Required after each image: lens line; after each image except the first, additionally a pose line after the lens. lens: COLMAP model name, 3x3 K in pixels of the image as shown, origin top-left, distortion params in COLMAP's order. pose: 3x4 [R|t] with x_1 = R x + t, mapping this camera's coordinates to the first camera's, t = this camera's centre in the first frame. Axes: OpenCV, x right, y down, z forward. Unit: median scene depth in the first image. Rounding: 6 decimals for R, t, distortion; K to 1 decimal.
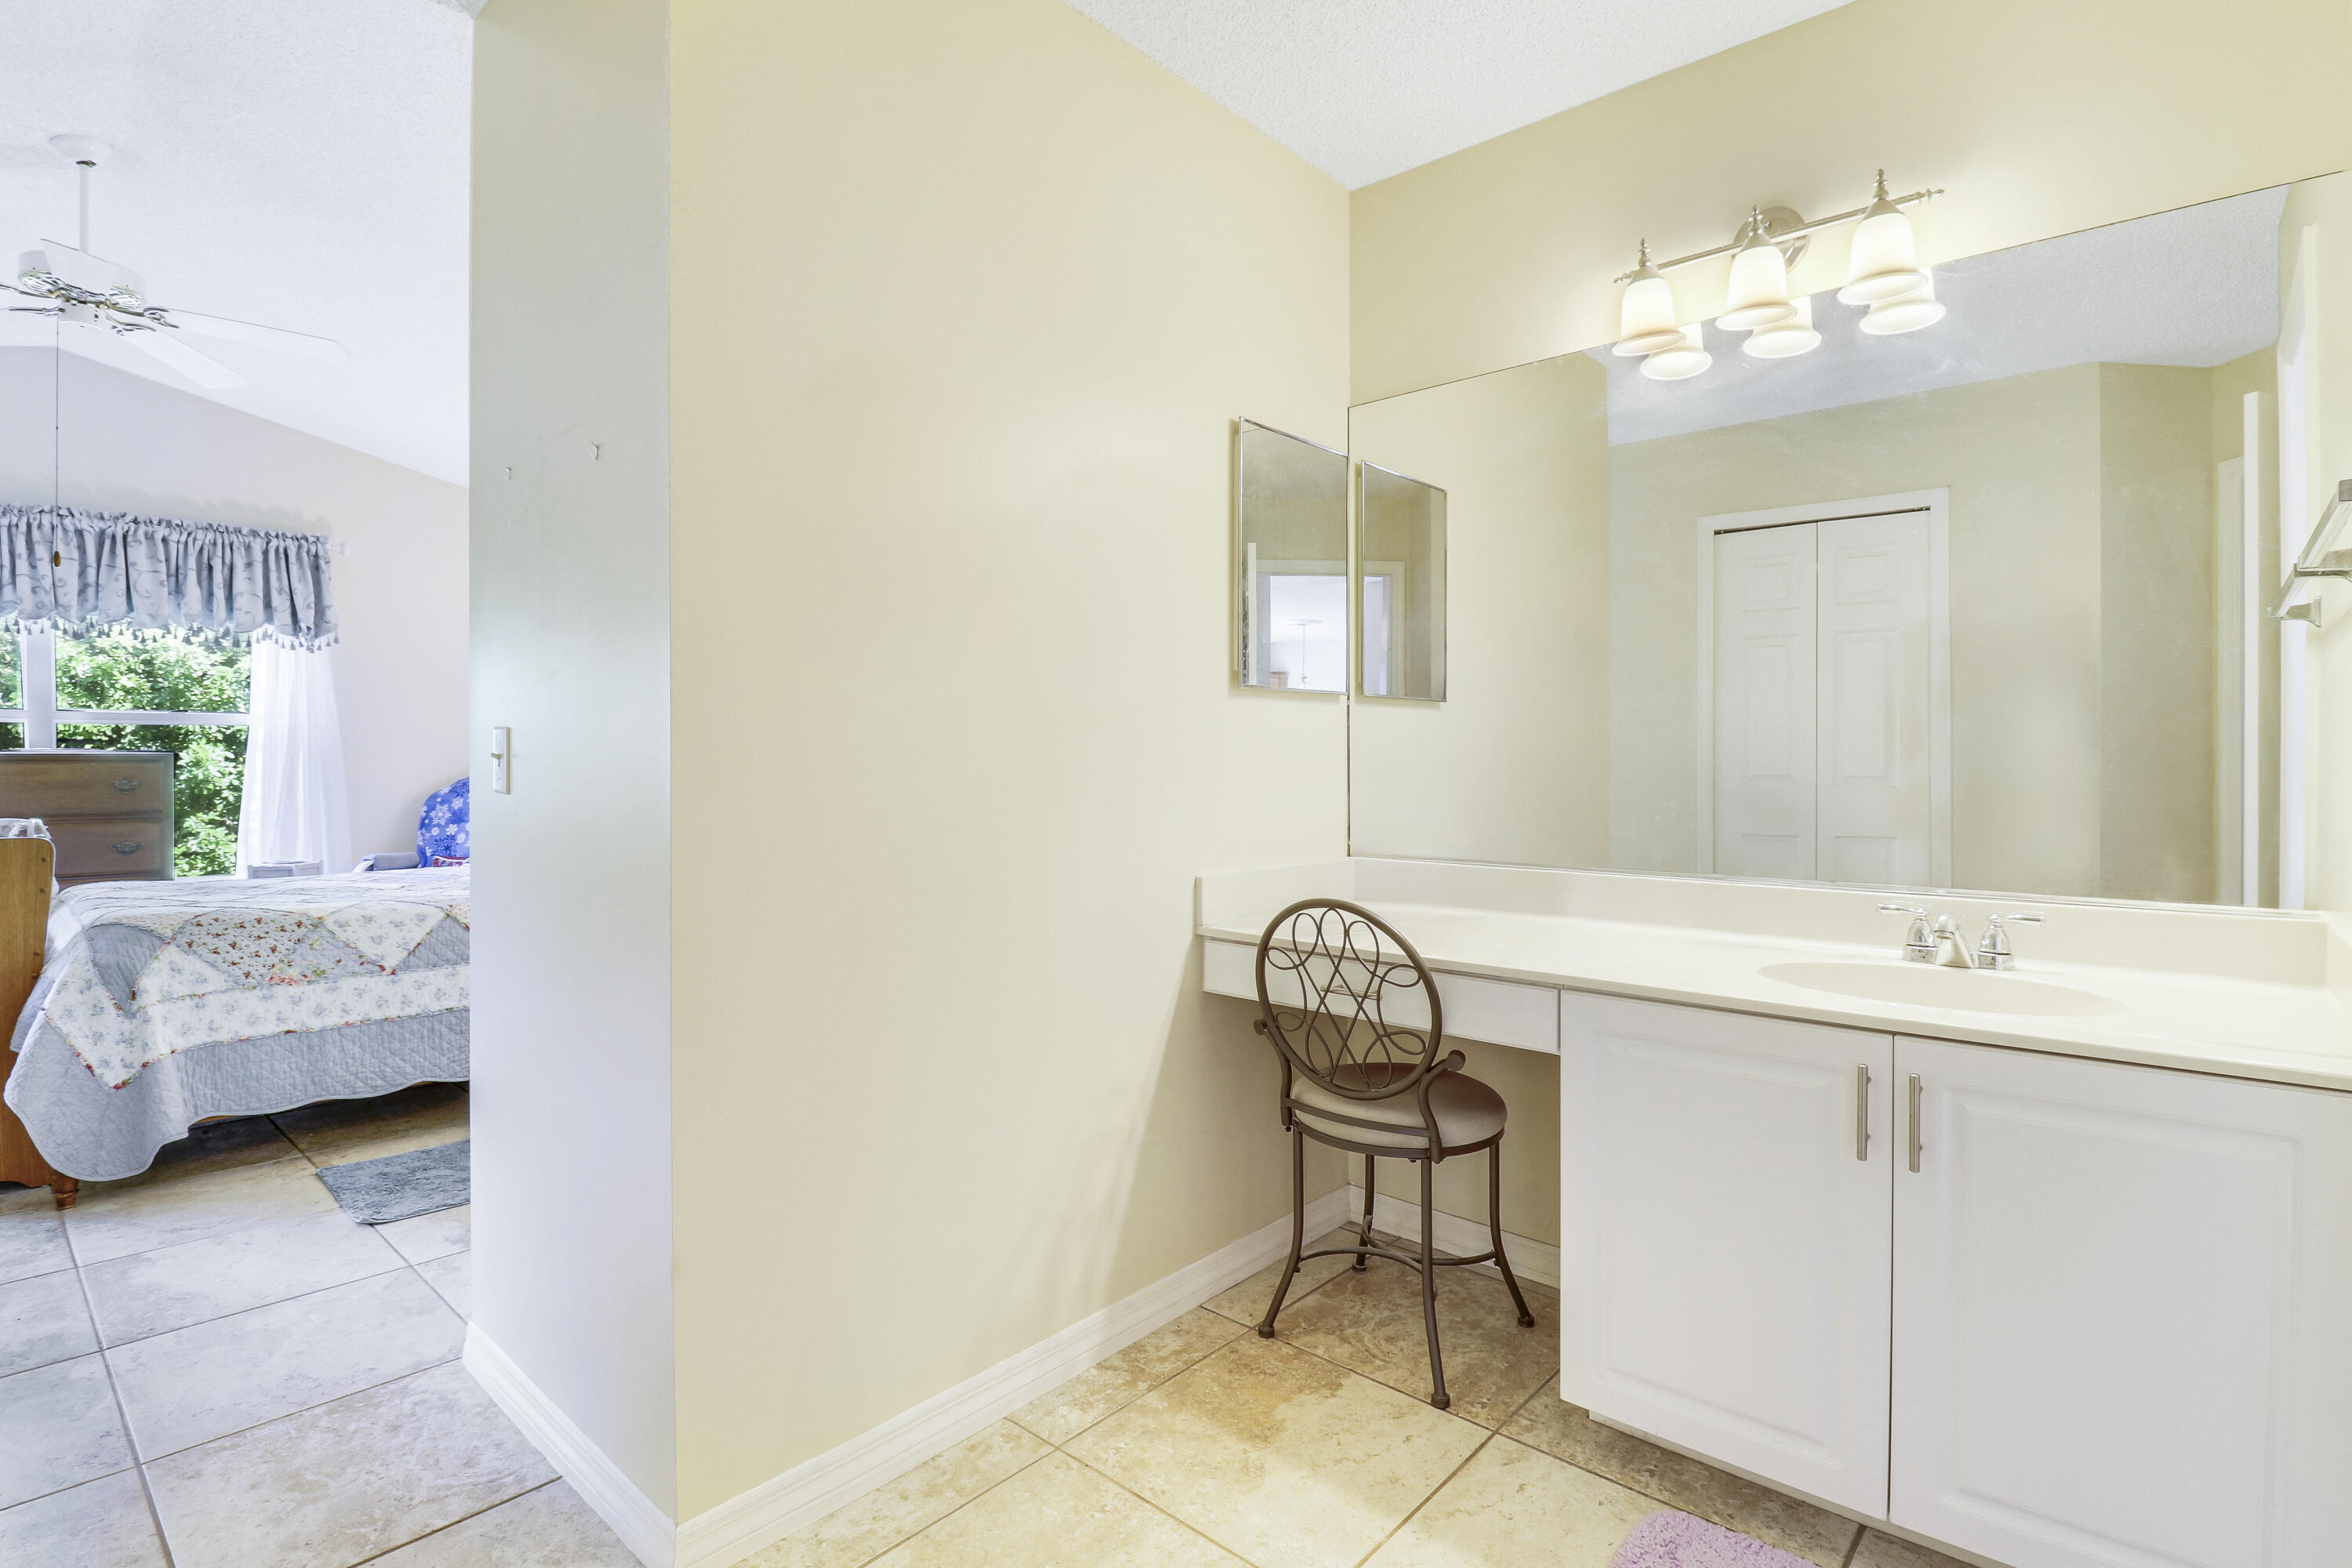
lens RADIAL K [[1132.4, 0, 1171.2], [0, 1132.4, 759.7], [0, 0, 1]] dist [-0.001875, -0.012007]
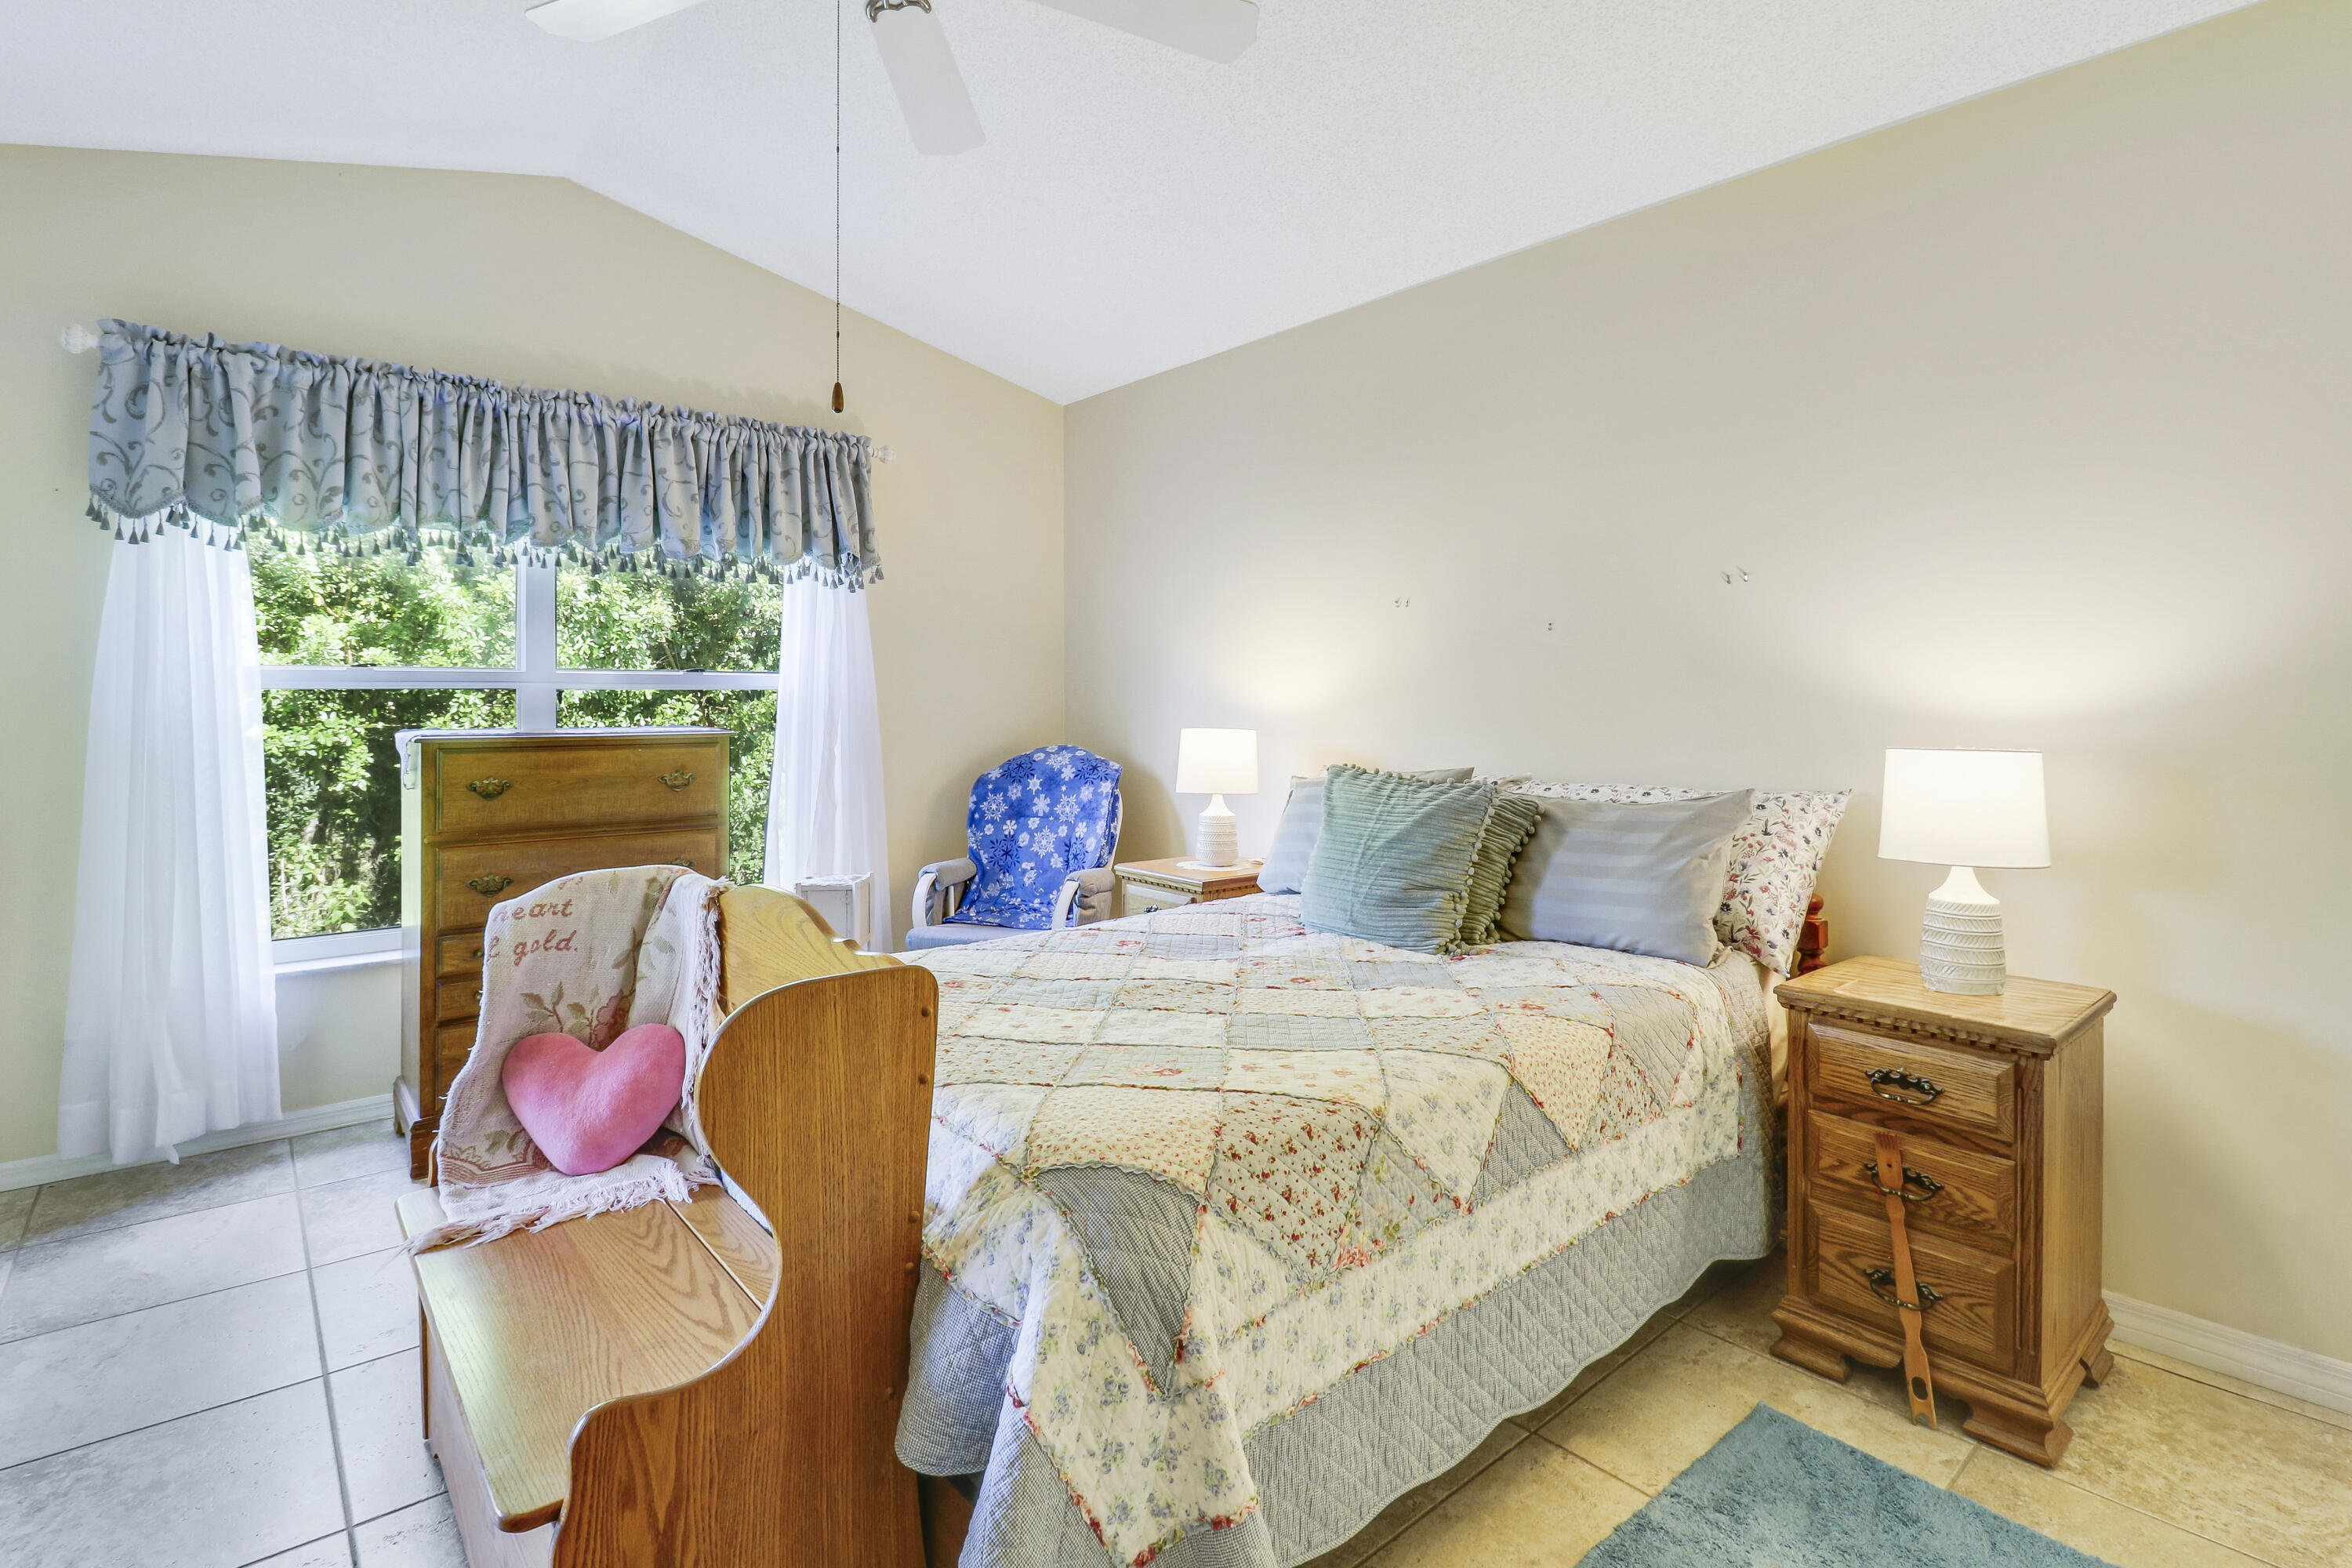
lens RADIAL K [[1147.6, 0, 1210.0], [0, 1147.6, 684.8], [0, 0, 1]] dist [0.002546, -0.017423]
pose [[0.991230, -0.004077, -0.132084, -0.467749], [0.001761, 0.999843, -0.017651, -0.021530], [0.132135, 0.017263, 0.991081, 0.304789]]
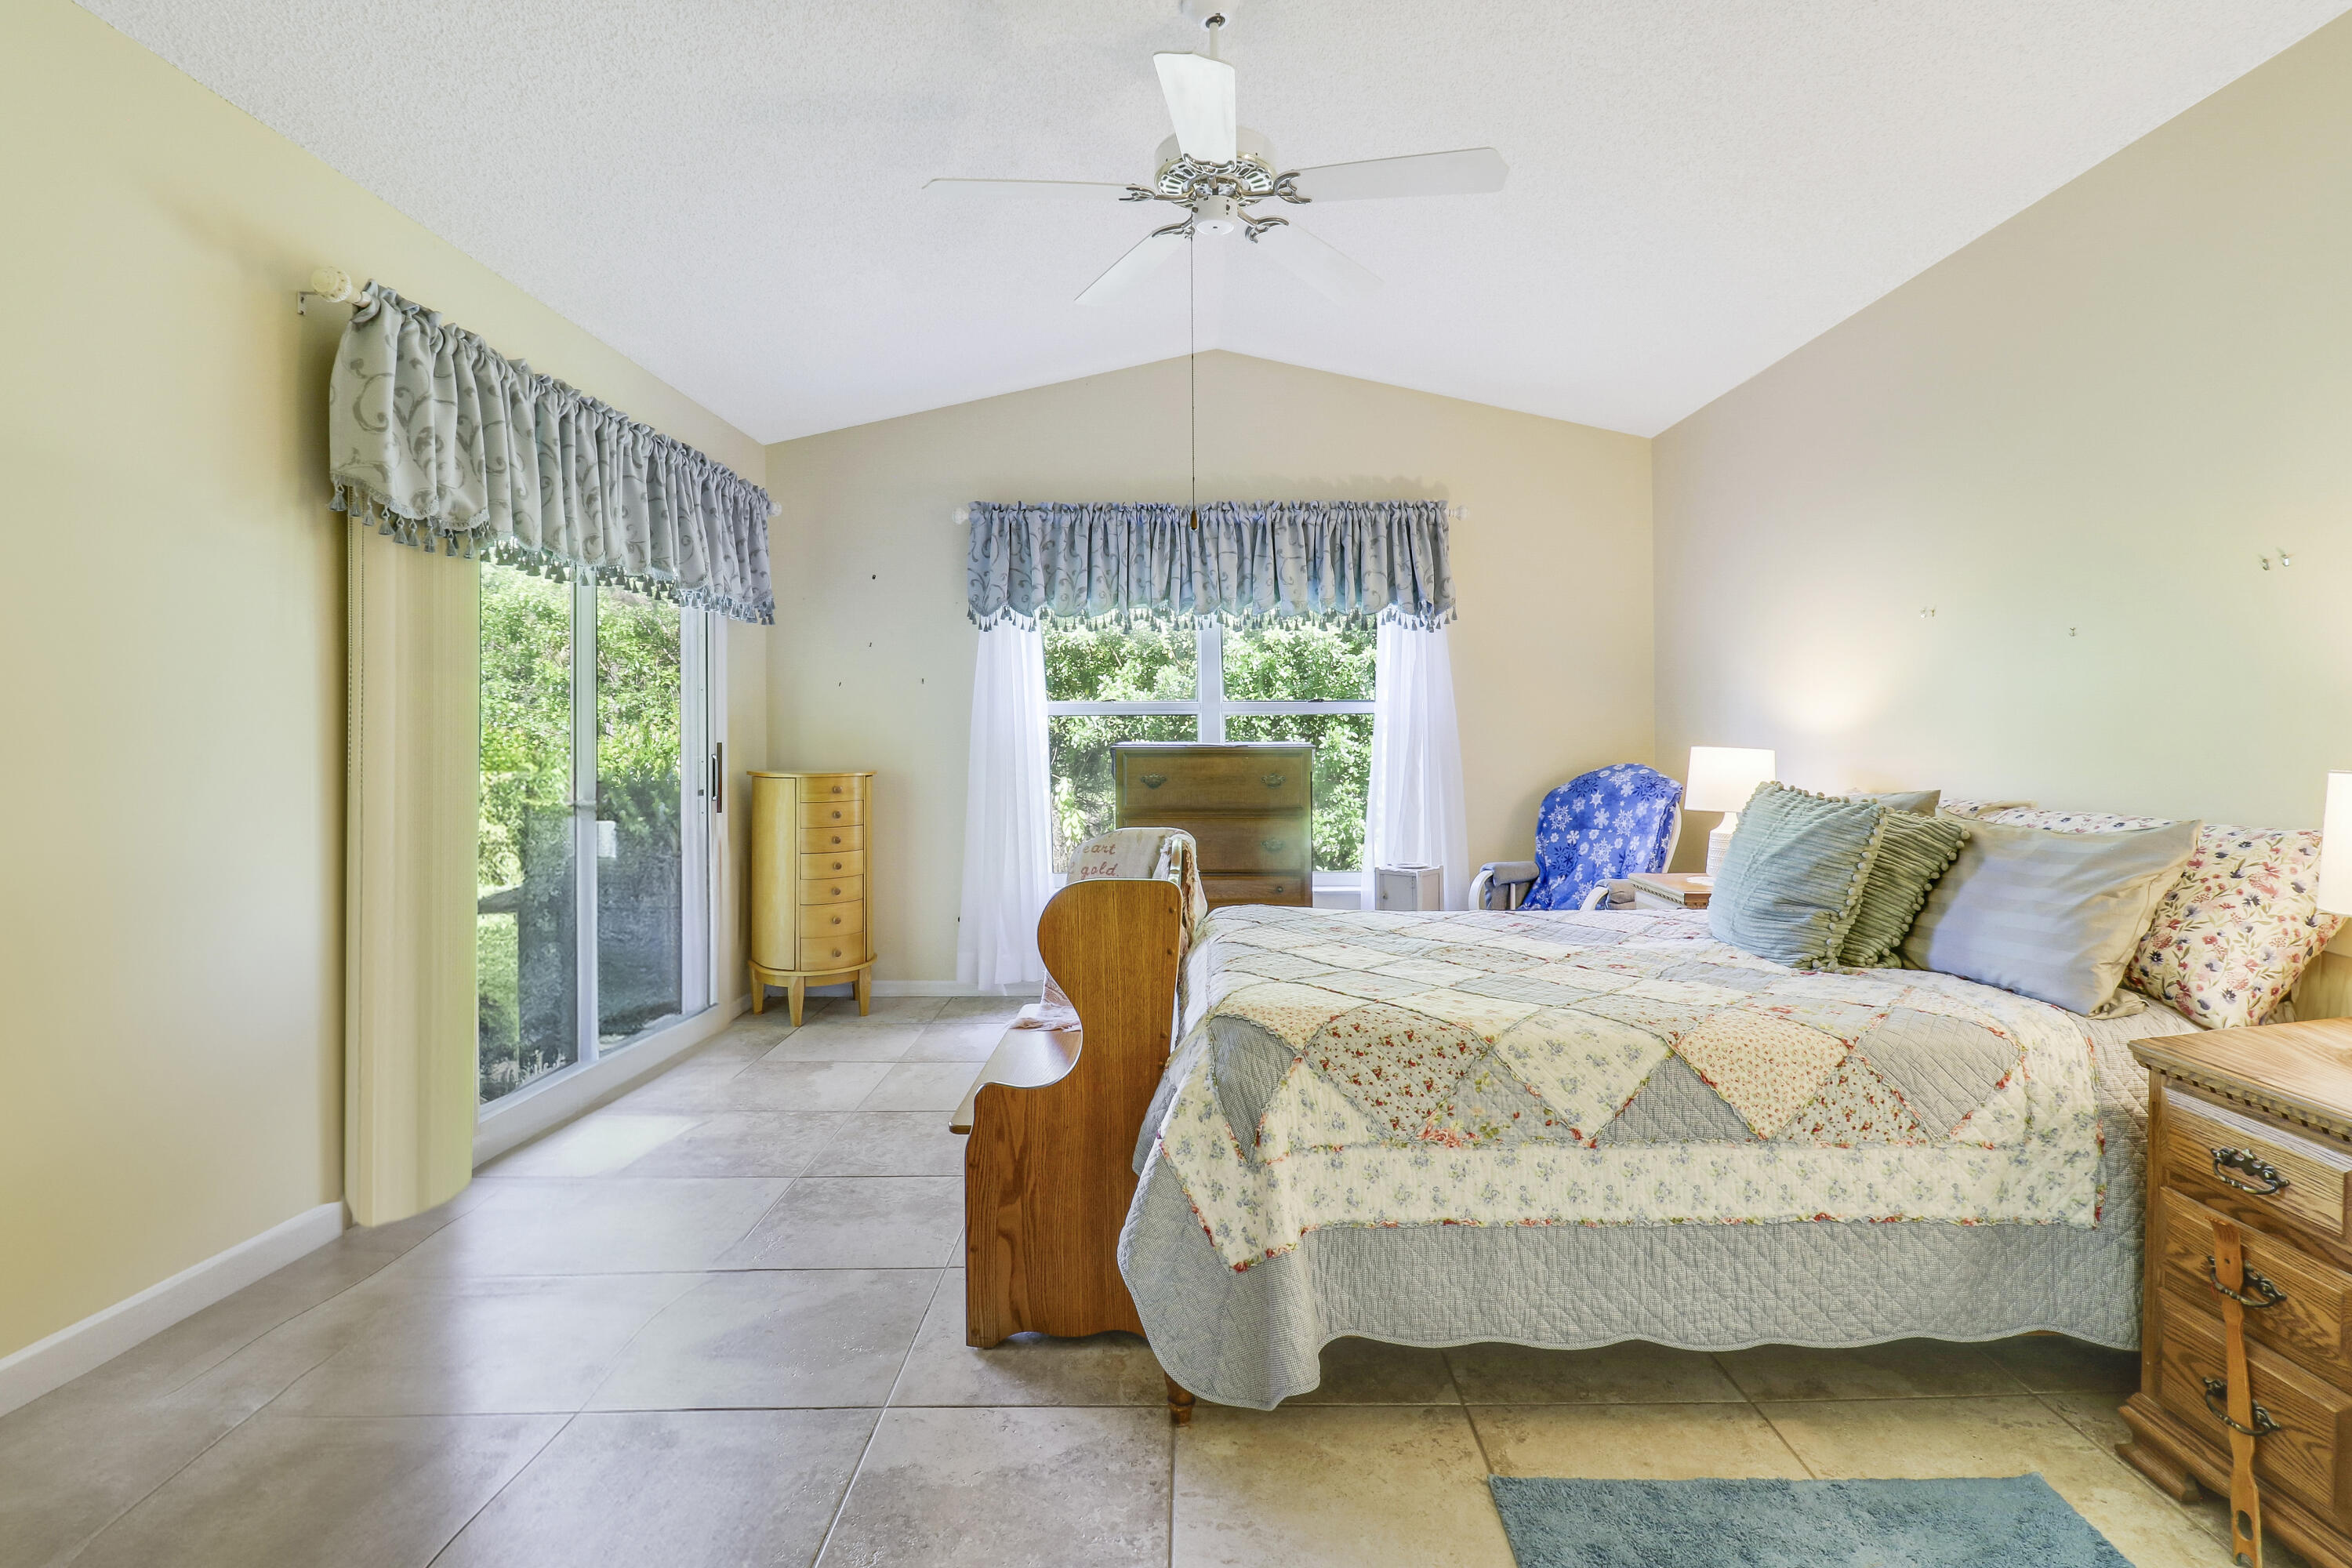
lens RADIAL K [[1110.2, 0, 1181.3], [0, 1110.2, 733.3], [0, 0, 1]] dist [0.003330, -0.014403]
pose [[0.661469, 0.000395, -0.749972, -0.252908], [0.000543, 0.999999, 0.001006, -0.016860], [0.749972, -0.001073, 0.661469, 0.289931]]
